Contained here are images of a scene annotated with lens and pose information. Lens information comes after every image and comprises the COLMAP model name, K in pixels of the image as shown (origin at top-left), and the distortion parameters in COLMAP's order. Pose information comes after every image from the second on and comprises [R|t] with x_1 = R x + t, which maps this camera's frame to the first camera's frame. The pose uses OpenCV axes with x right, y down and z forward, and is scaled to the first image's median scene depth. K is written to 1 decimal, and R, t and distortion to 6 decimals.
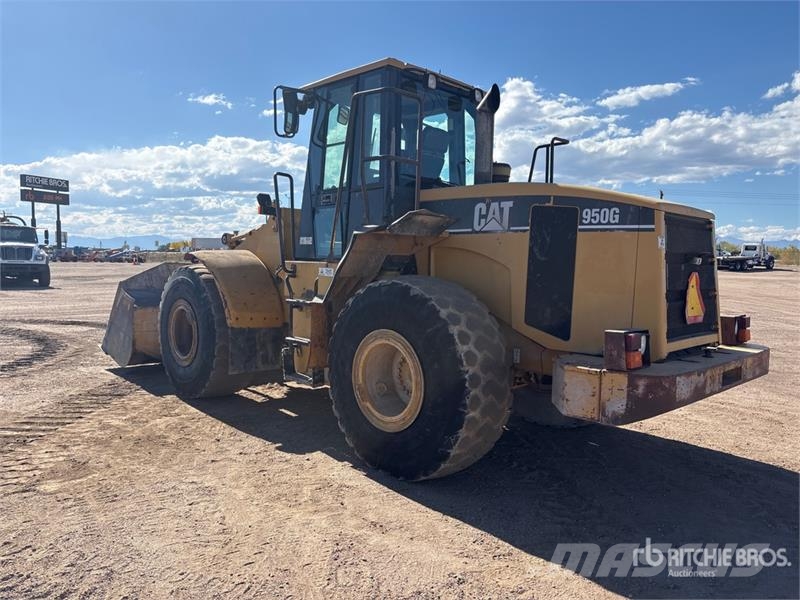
lens RADIAL K [[607.7, 0, 397.8], [0, 607.7, 300.3], [0, 0, 1]] dist [0.045727, -0.046655]
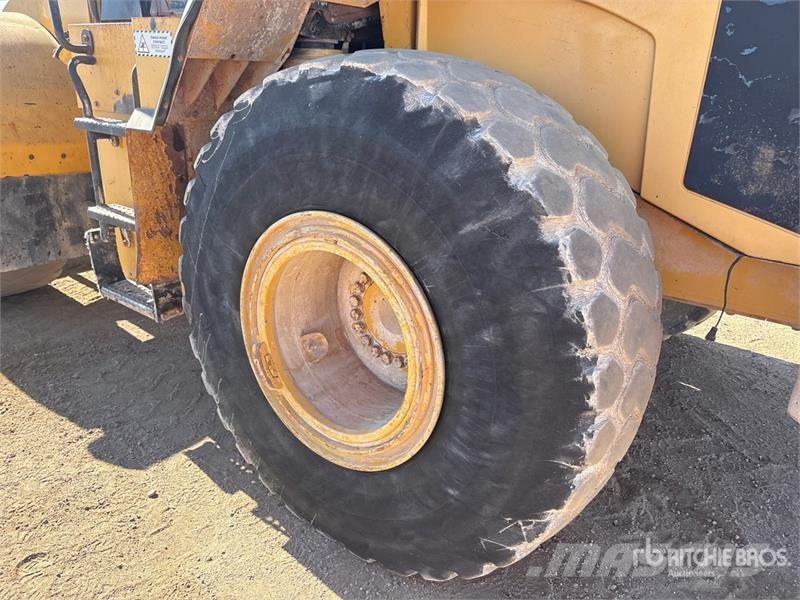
lens RADIAL K [[607.7, 0, 394.4], [0, 607.7, 301.1], [0, 0, 1]] dist [0.045727, -0.046655]
pose [[0.990386, -0.038852, 0.132763, -0.027275], [-0.001966, 0.955697, 0.294346, -0.006480], [-0.138317, -0.291778, 0.946432, 0.610050]]
